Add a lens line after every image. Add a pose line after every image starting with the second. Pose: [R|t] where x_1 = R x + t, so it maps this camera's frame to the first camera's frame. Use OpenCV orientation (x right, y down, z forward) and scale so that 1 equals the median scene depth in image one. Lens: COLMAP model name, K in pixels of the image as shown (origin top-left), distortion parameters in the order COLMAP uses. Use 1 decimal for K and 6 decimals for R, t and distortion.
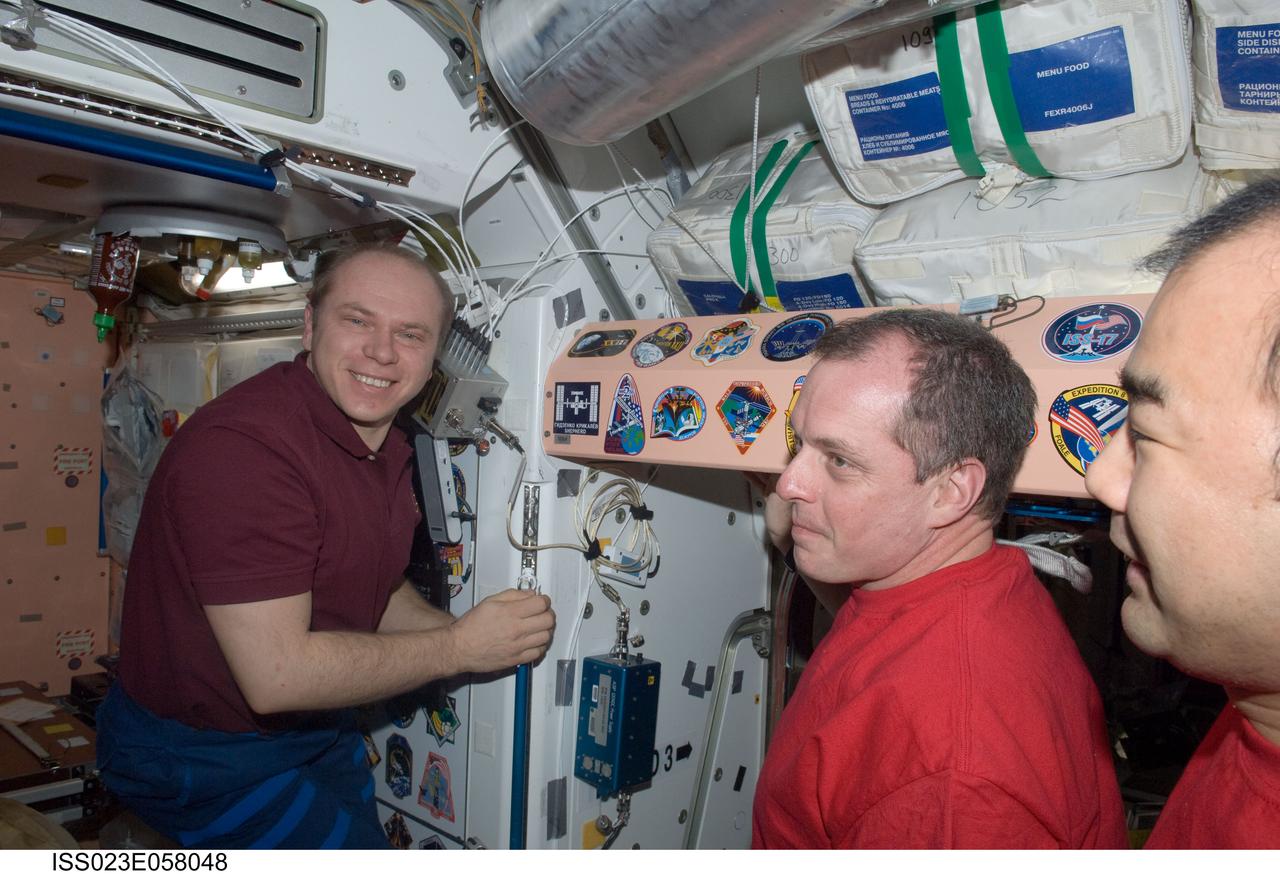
lens RADIAL K [[947.3, 0, 640.0], [0, 947.3, 437.0], [0, 0, 1]] dist [-0.031538, -0.025877]
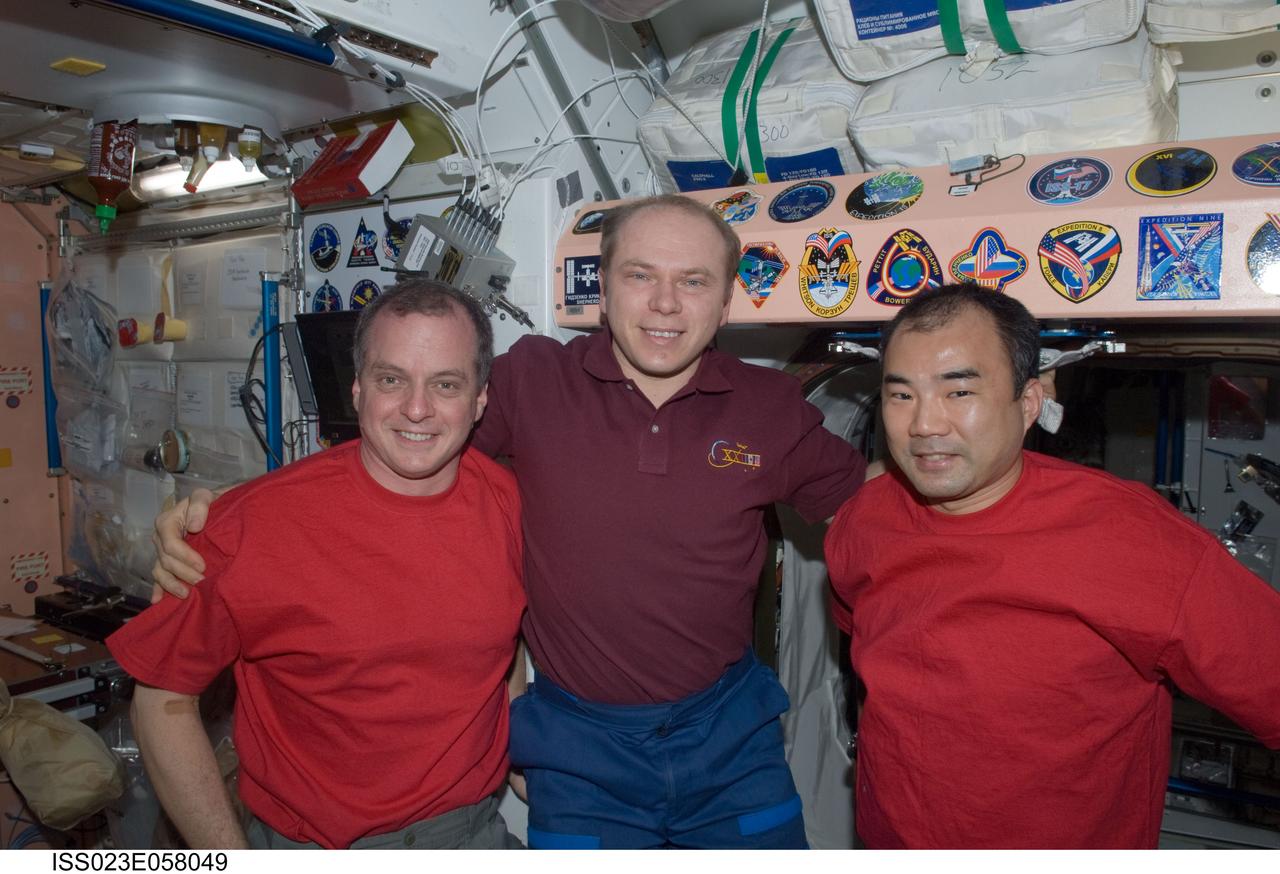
lens RADIAL K [[947.3, 0, 640.0], [0, 947.3, 437.0], [0, 0, 1]] dist [-0.031538, -0.025877]
pose [[0.989728, -0.053649, 0.132517, -0.158577], [0.043640, 0.996051, 0.077311, 0.065723], [-0.136141, -0.070734, 0.988161, -0.085711]]
